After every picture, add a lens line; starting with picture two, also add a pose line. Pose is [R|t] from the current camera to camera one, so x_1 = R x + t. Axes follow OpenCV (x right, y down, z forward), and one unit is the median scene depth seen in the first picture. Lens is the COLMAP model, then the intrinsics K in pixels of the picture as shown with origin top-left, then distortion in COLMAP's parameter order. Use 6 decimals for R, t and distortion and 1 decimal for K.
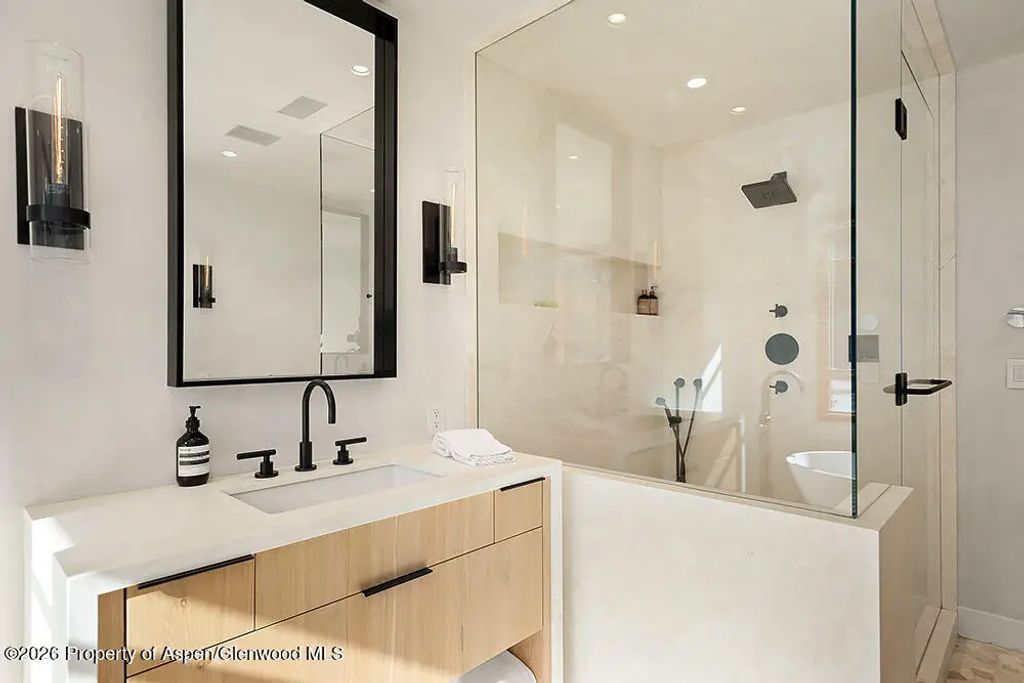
lens RADIAL K [[560.7, 0, 511.7], [0, 560.7, 345.8], [0, 0, 1]] dist [-0.001465, -0.000012]
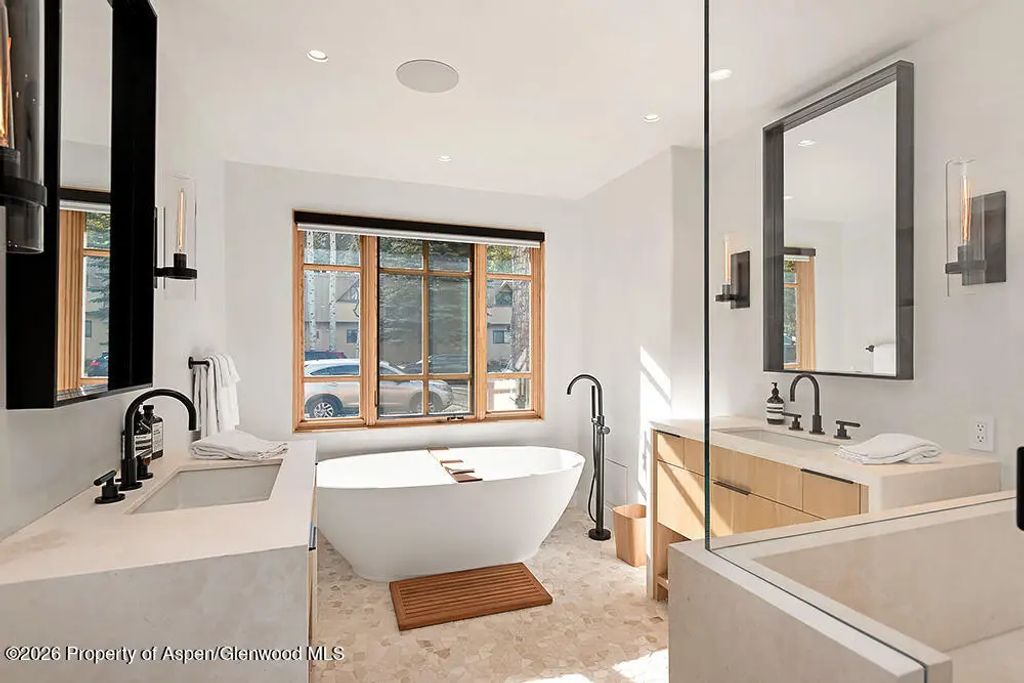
lens RADIAL K [[513.4, 0, 516.6], [0, 513.4, 345.3], [0, 0, 1]] dist [-0.005393, 0.000269]
pose [[-0.462067, 0.002133, -0.886842, 1.245329], [0.005360, 0.999986, -0.000387, -0.018763], [0.886829, -0.004932, -0.462072, 0.945967]]
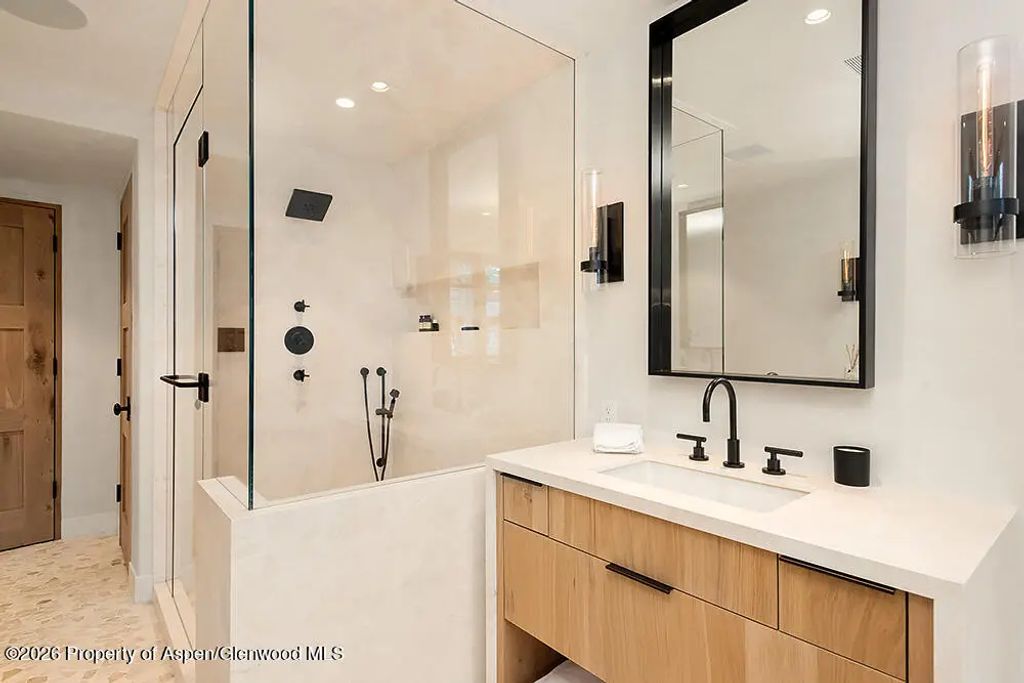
lens RADIAL K [[513.4, 0, 518.3], [0, 513.4, 341.0], [0, 0, 1]] dist [-0.005393, 0.000269]
pose [[-0.095255, 0.007111, -0.995427, 0.607224], [0.005826, 0.999961, 0.006586, -0.013496], [0.995436, -0.005172, -0.095293, 0.721893]]
